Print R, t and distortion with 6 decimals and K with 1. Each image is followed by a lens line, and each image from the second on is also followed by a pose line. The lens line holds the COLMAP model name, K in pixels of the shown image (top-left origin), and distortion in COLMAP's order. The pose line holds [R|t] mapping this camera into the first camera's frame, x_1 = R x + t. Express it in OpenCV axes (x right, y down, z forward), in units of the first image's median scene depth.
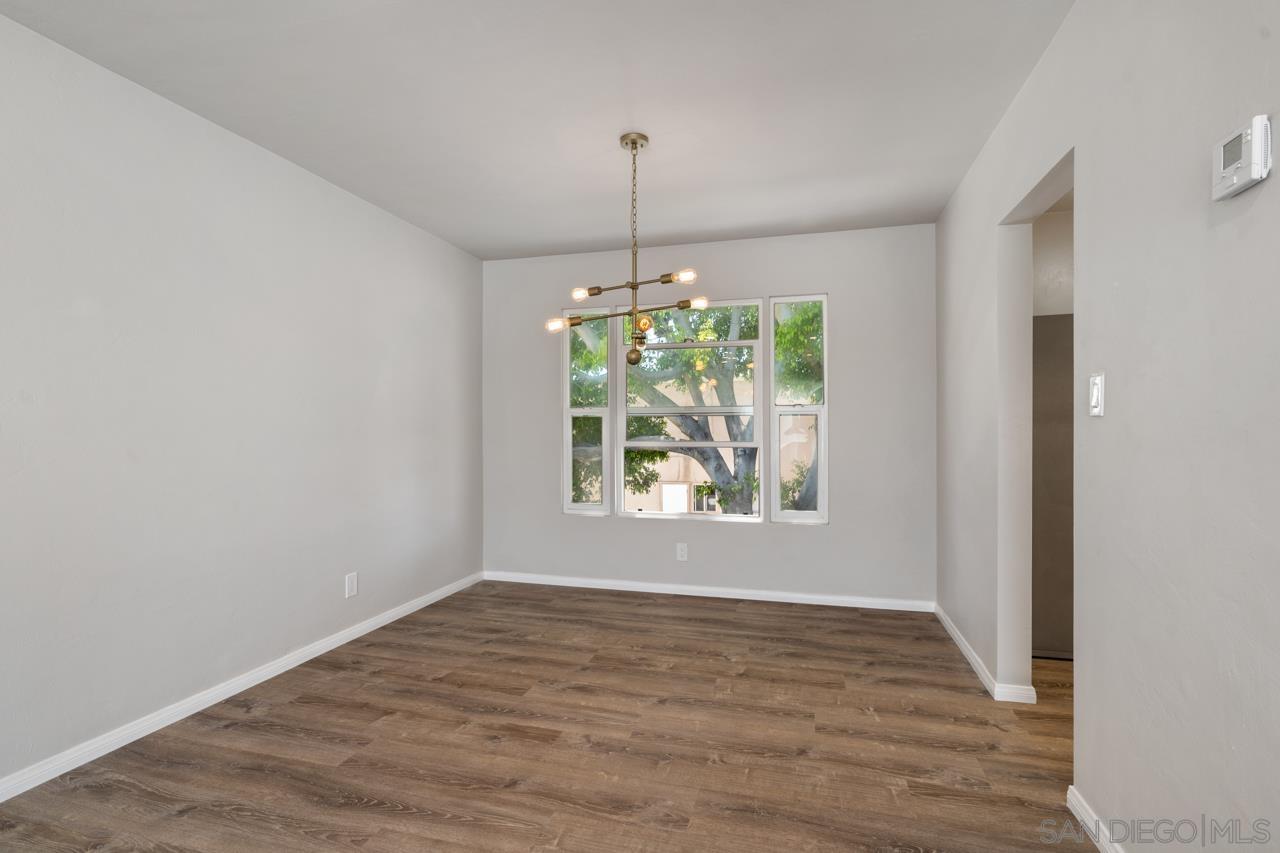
lens RADIAL K [[598.8, 0, 646.3], [0, 598.8, 436.0], [0, 0, 1]] dist [-0.007007, 0.002963]
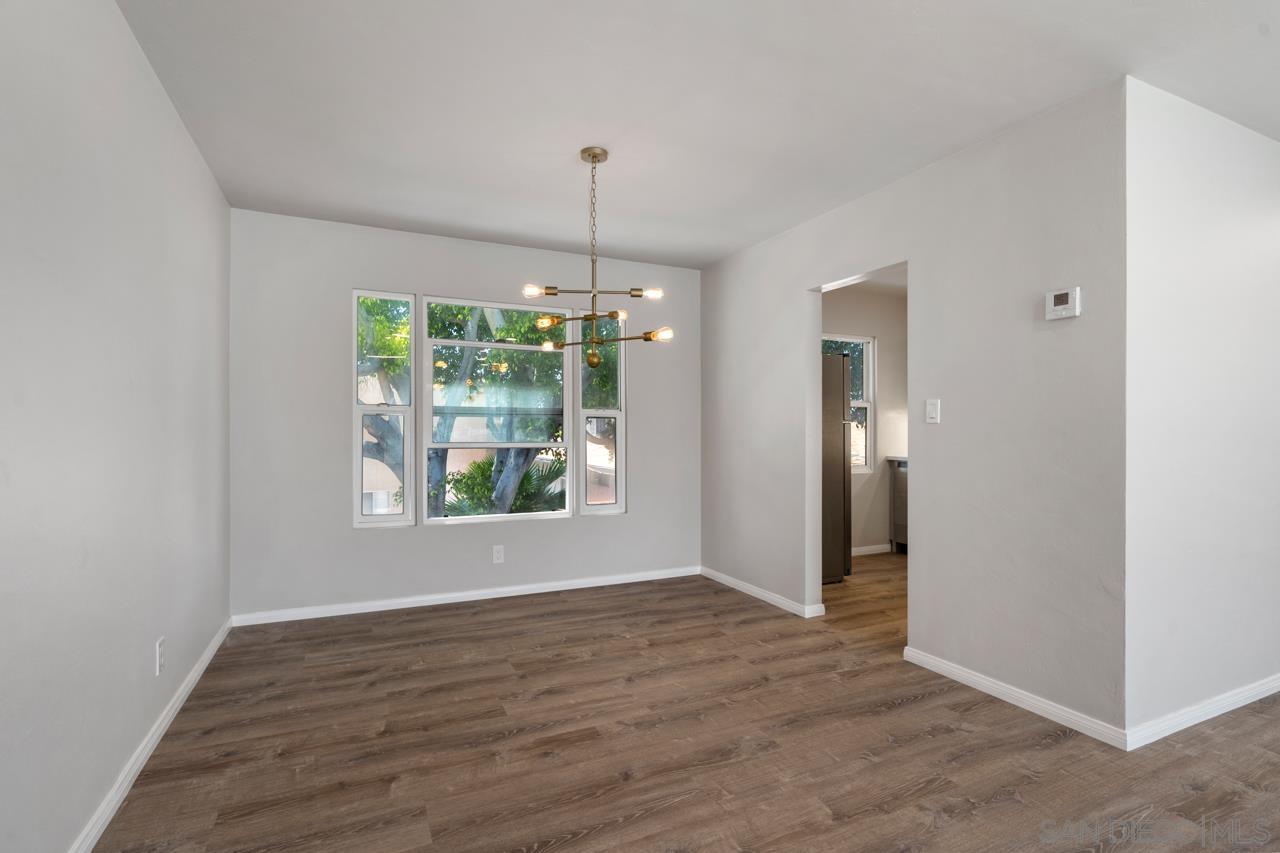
lens RADIAL K [[598.8, 0, 639.1], [0, 598.8, 439.4], [0, 0, 1]] dist [-0.007007, 0.002963]
pose [[0.759576, -0.005016, 0.650399, -0.640302], [0.003766, 0.999987, 0.003314, 0.002211], [-0.650407, -0.000068, 0.759586, 0.154389]]
